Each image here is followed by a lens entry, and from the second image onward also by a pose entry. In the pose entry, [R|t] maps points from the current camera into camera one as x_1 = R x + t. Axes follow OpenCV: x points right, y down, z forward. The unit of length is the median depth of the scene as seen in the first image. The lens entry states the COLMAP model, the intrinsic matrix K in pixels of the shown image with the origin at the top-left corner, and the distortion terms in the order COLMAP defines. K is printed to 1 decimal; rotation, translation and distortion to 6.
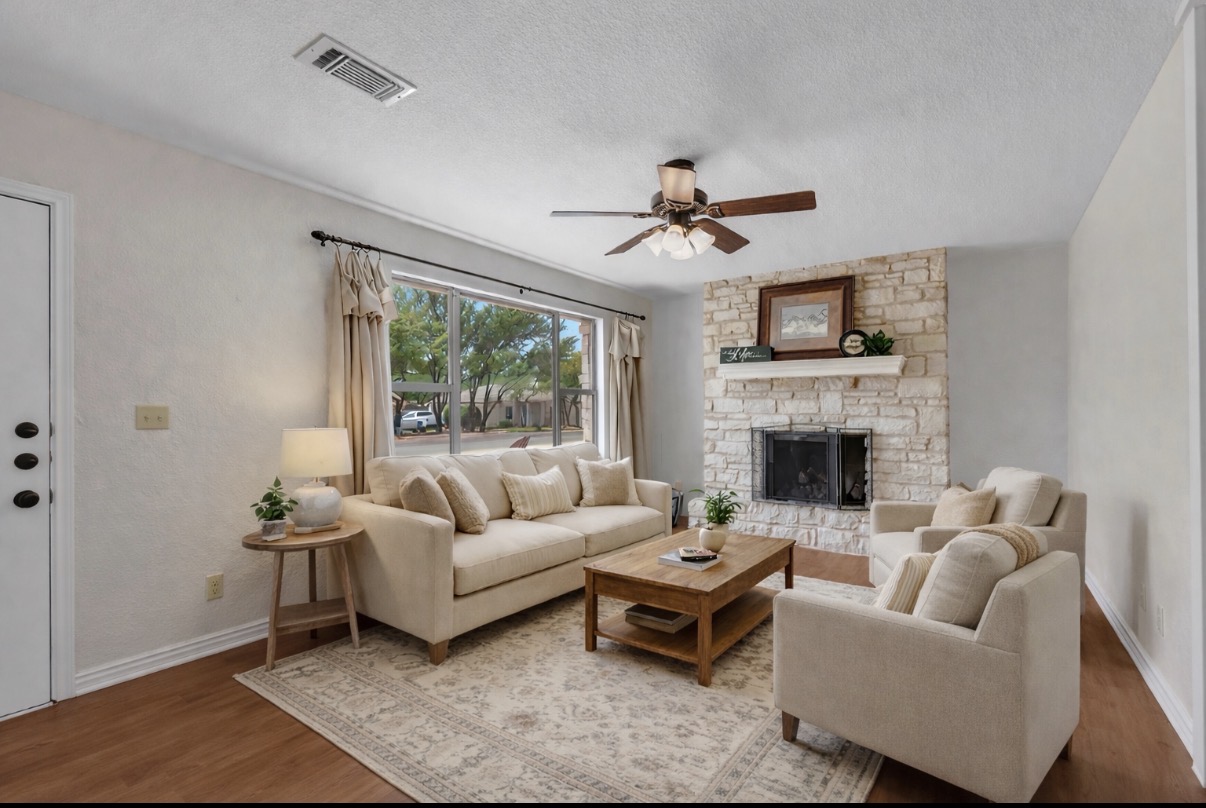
lens RADIAL K [[541.1, 0, 599.7], [0, 541.1, 404.0], [0, 0, 1]] dist [0.004651, 0.000268]
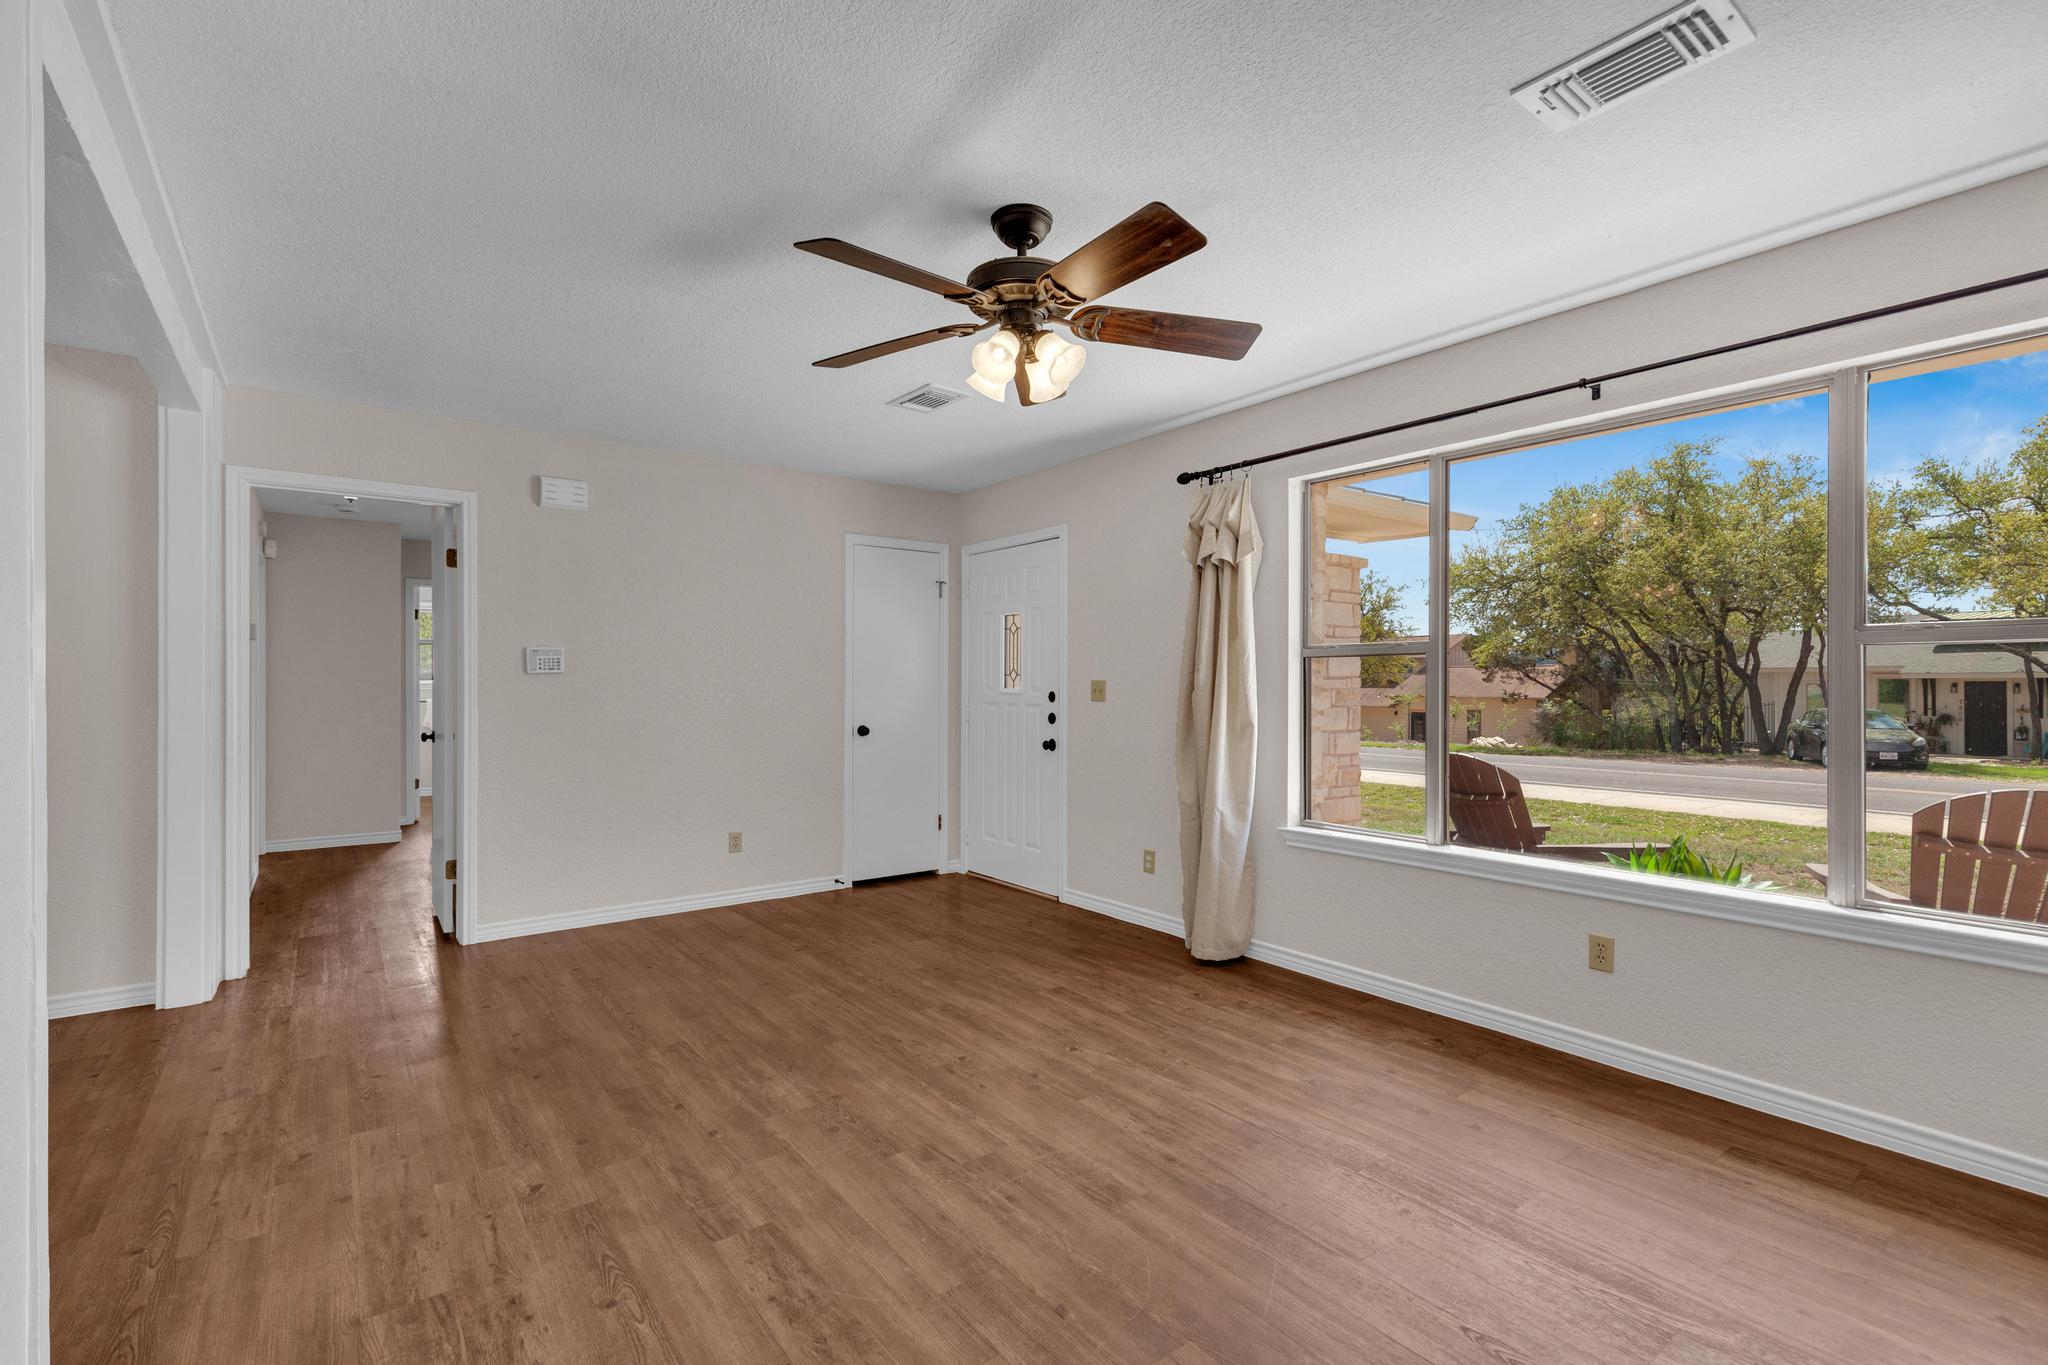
lens RADIAL K [[919.3, 0, 1019.3], [0, 919.3, 683.8], [0, 0, 1]] dist [0.003827, -0.000070]
pose [[-0.305893, 0.012338, -0.951986, 0.601431], [0.004810, 0.999923, 0.011414, -0.006357], [0.952054, -0.001087, -0.305929, 0.775083]]
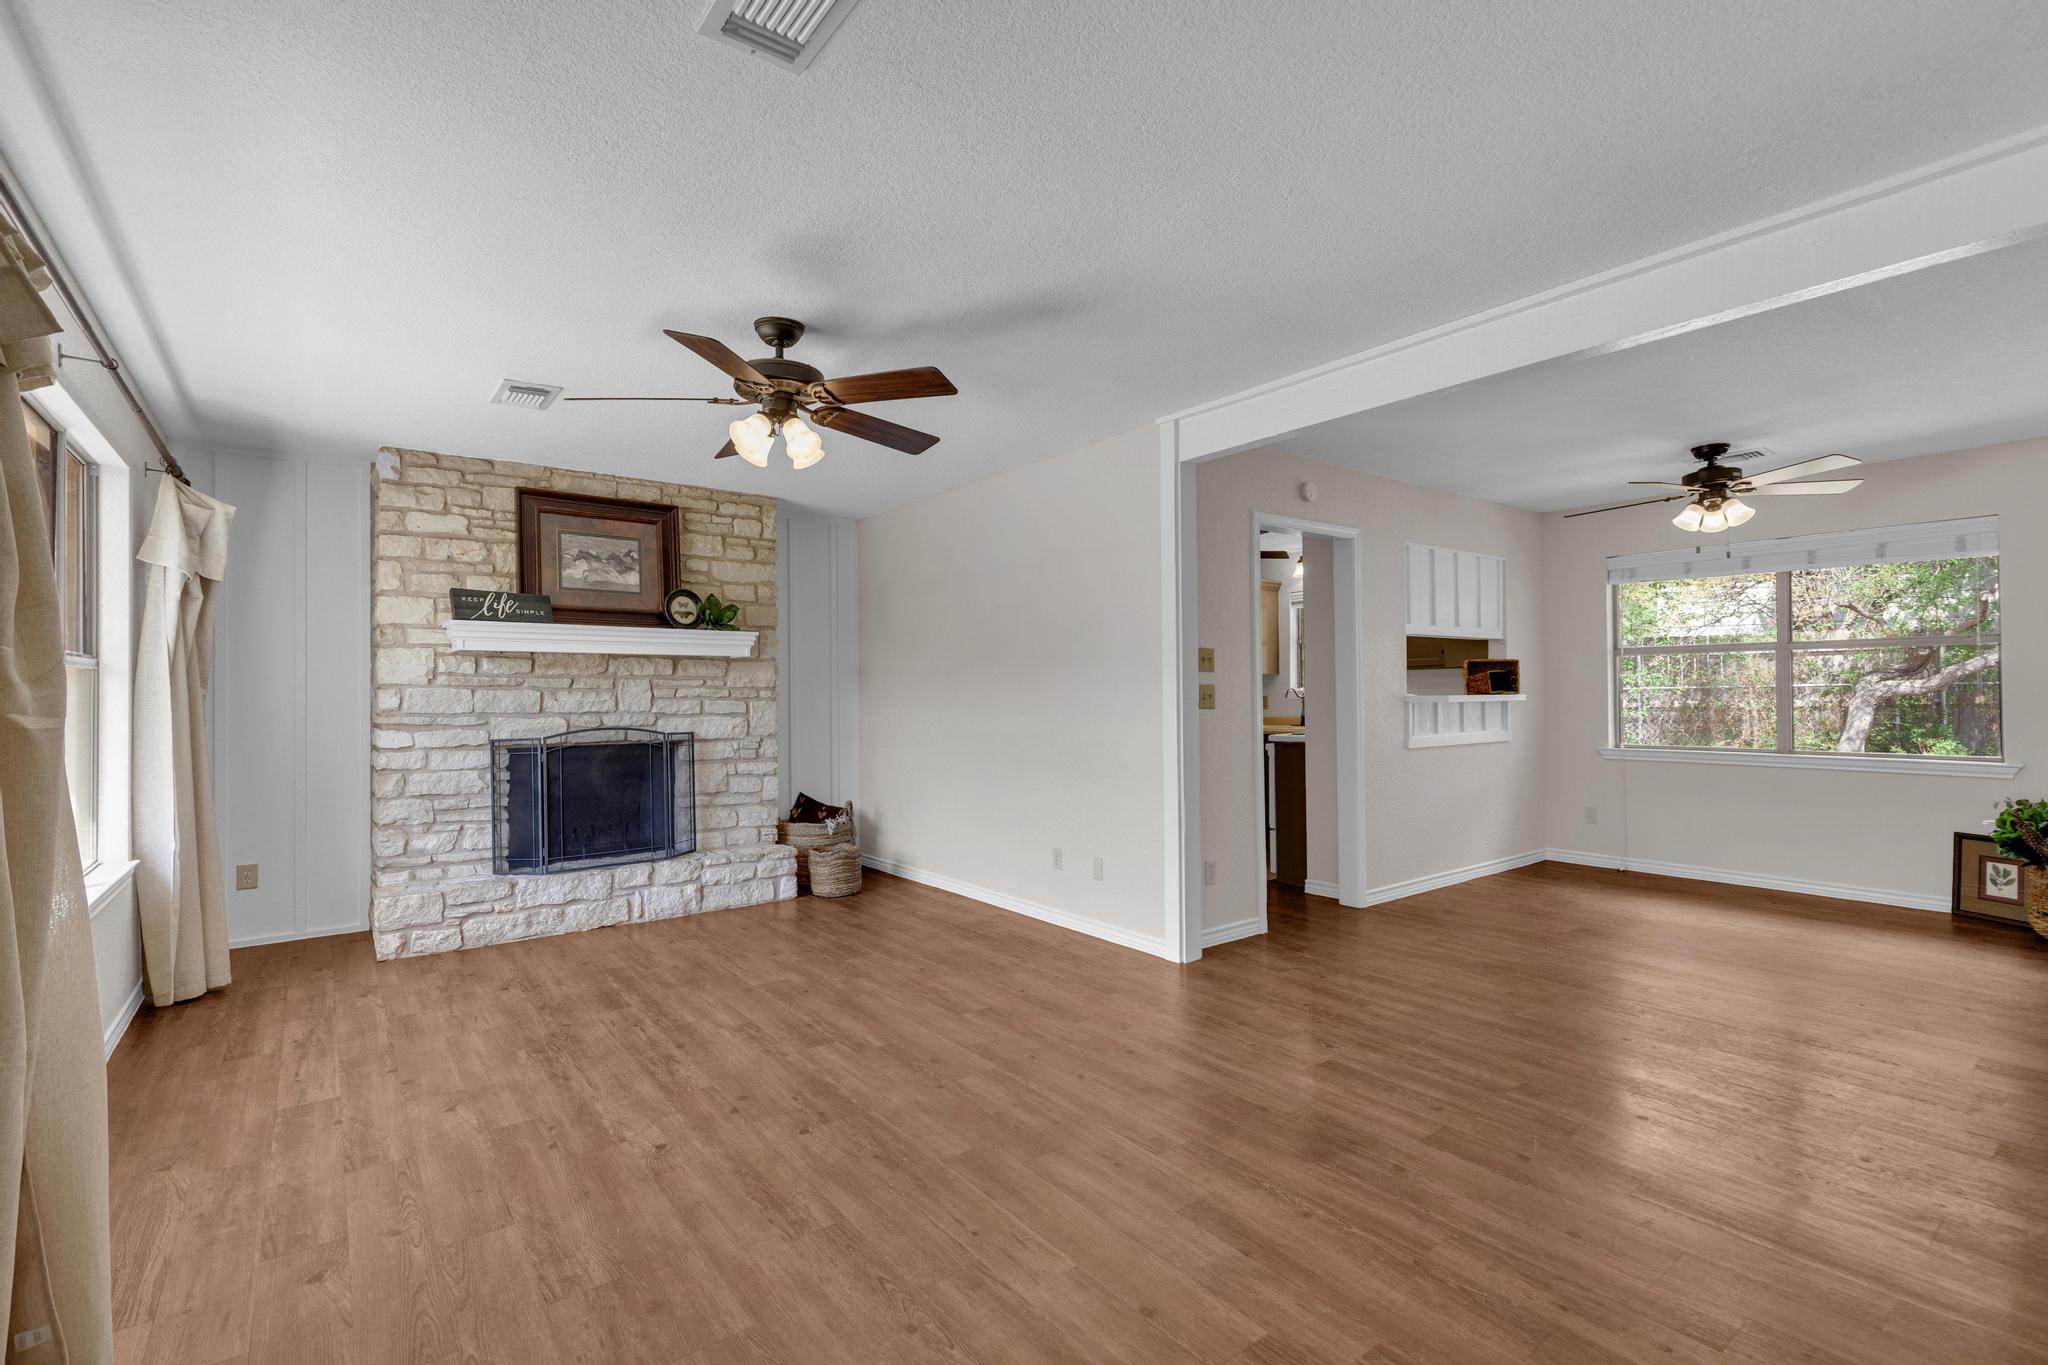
lens RADIAL K [[917.0, 0, 1019.6], [0, 917.0, 683.4], [0, 0, 1]] dist [0.004245, 0.000034]
pose [[0.301259, 0.016634, 0.953397, -0.492766], [0.002445, 0.999831, -0.018217, 0.004967], [-0.953539, 0.007819, 0.301168, 0.245704]]
